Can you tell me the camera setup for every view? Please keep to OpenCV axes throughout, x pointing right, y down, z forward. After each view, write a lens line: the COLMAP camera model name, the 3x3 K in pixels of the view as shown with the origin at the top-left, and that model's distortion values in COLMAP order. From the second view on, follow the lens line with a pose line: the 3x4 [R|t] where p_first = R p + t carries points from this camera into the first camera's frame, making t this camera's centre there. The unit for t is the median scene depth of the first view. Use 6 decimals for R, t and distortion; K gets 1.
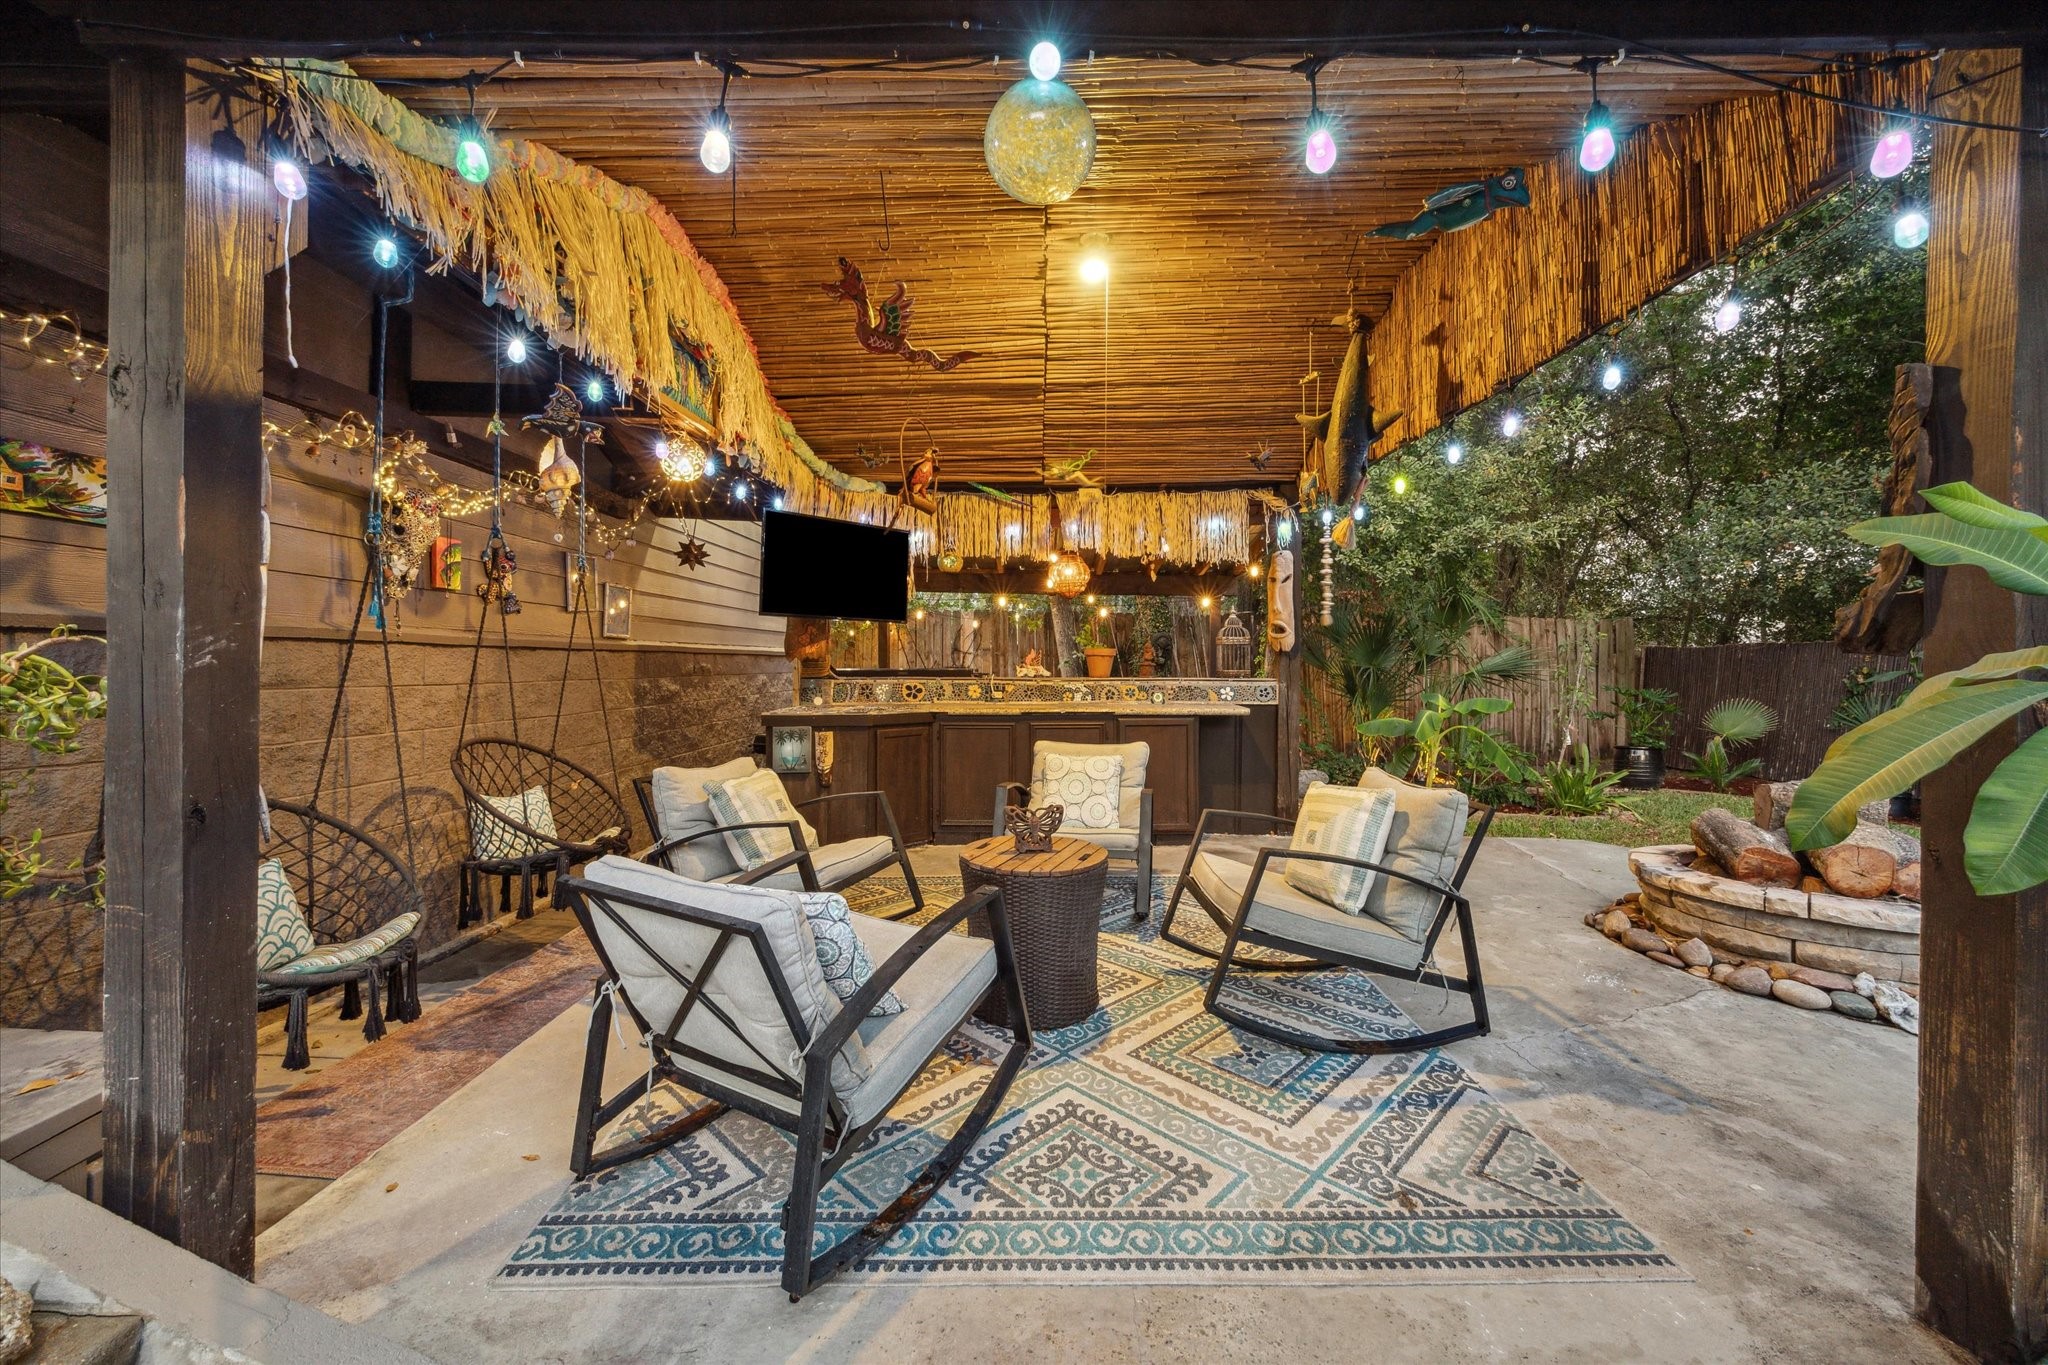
lens RADIAL K [[789.3, 0, 1020.7], [0, 789.3, 675.1], [0, 0, 1]] dist [-0.001450, -0.000151]
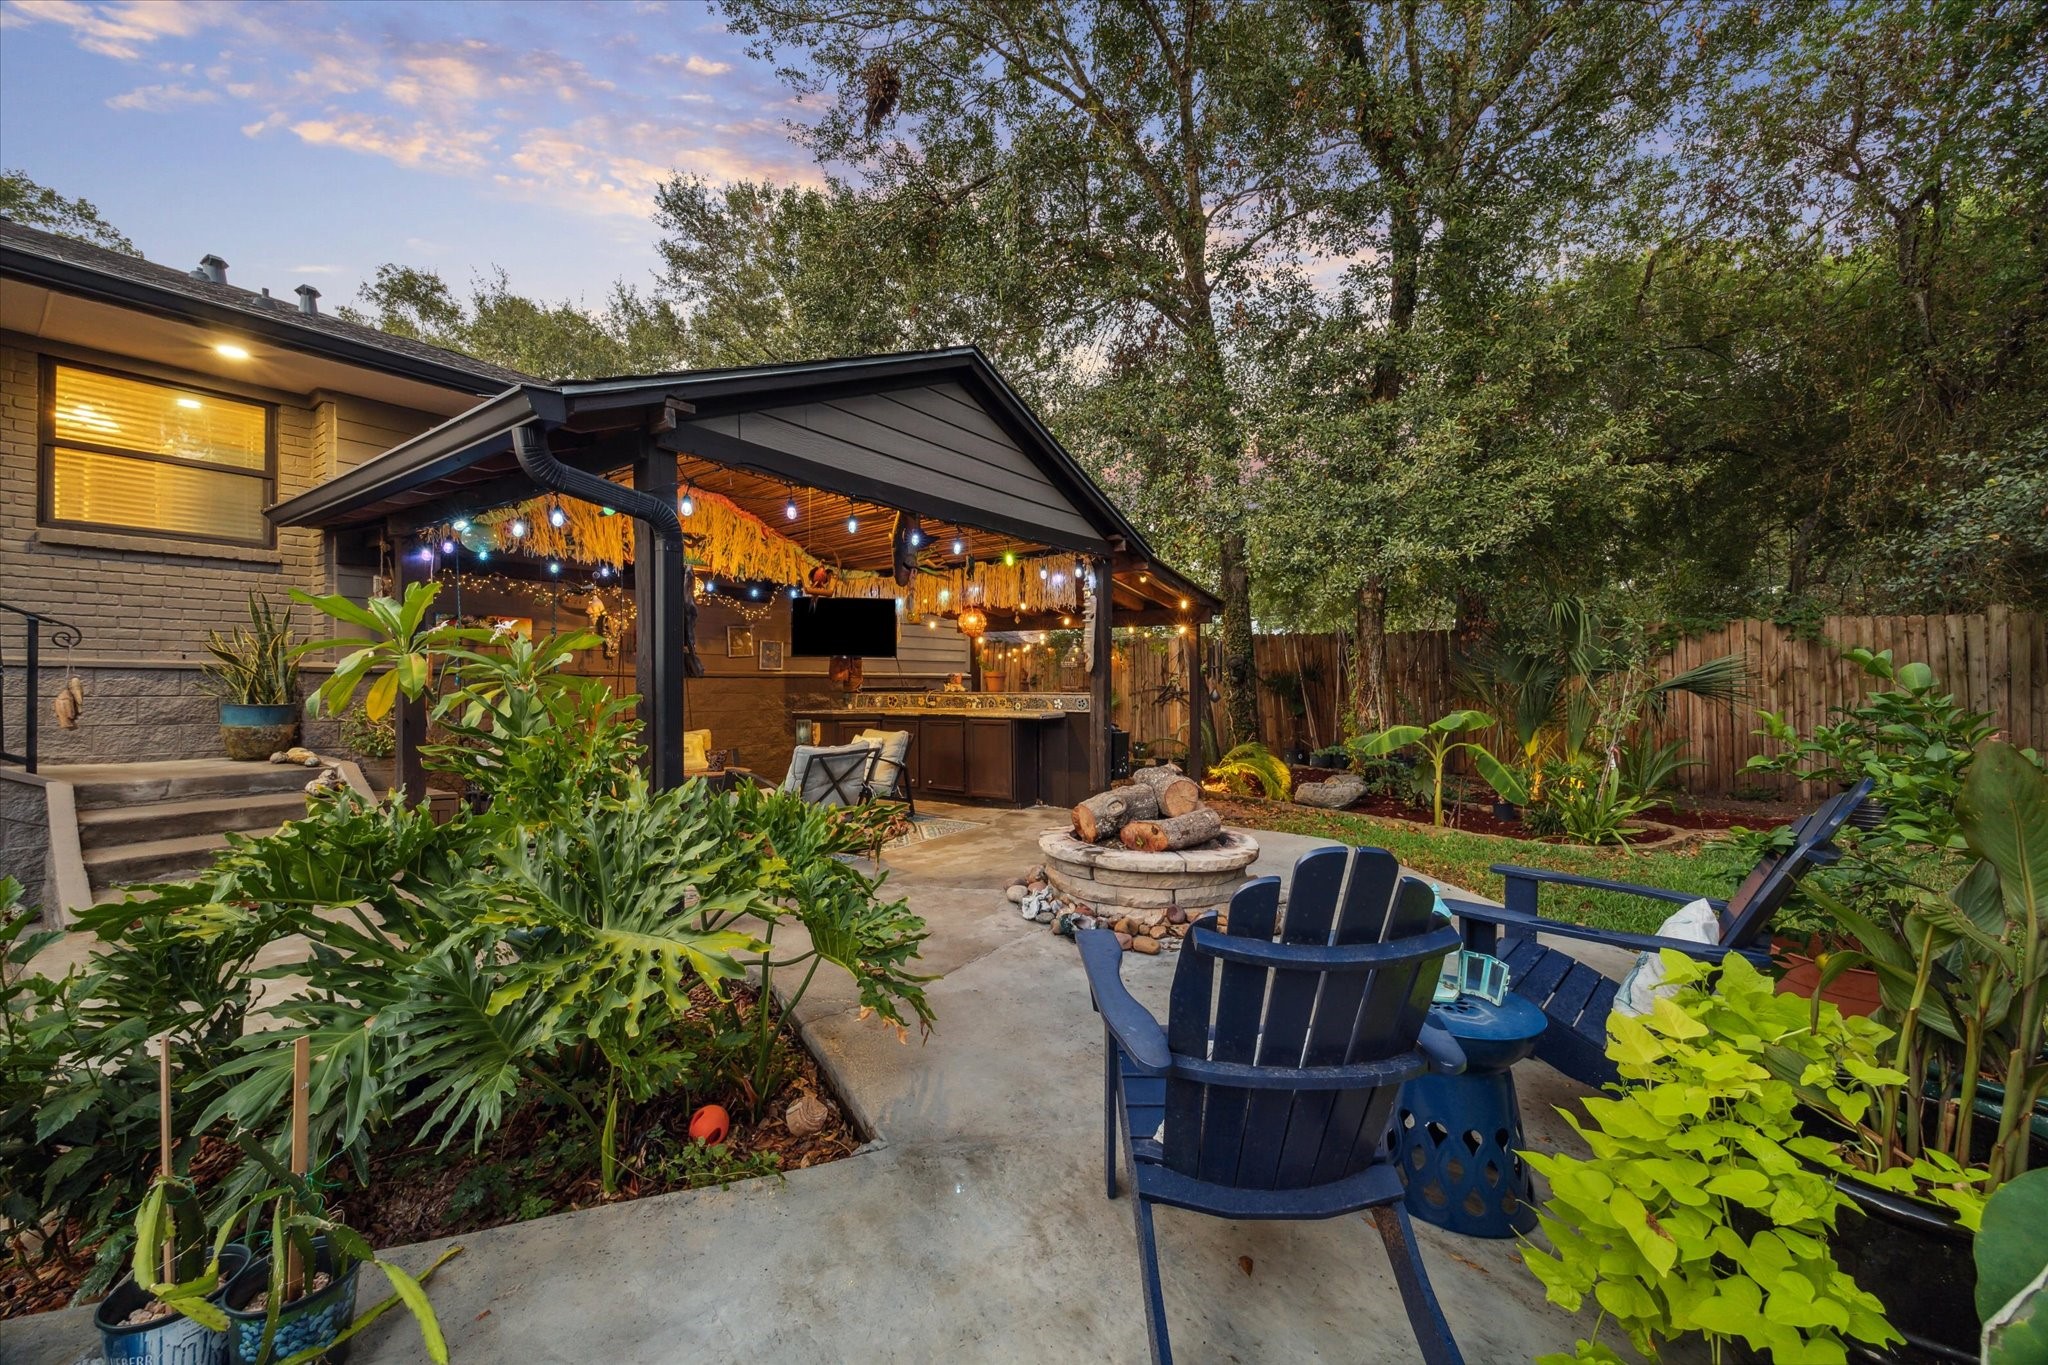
lens RADIAL K [[789.3, 0, 1020.7], [0, 789.3, 675.1], [0, 0, 1]] dist [-0.001450, -0.000151]
pose [[0.826460, -0.012595, -0.562854, 0.961218], [-0.001977, 0.999679, -0.025272, 0.008523], [0.562992, 0.021998, 0.826170, -0.156358]]
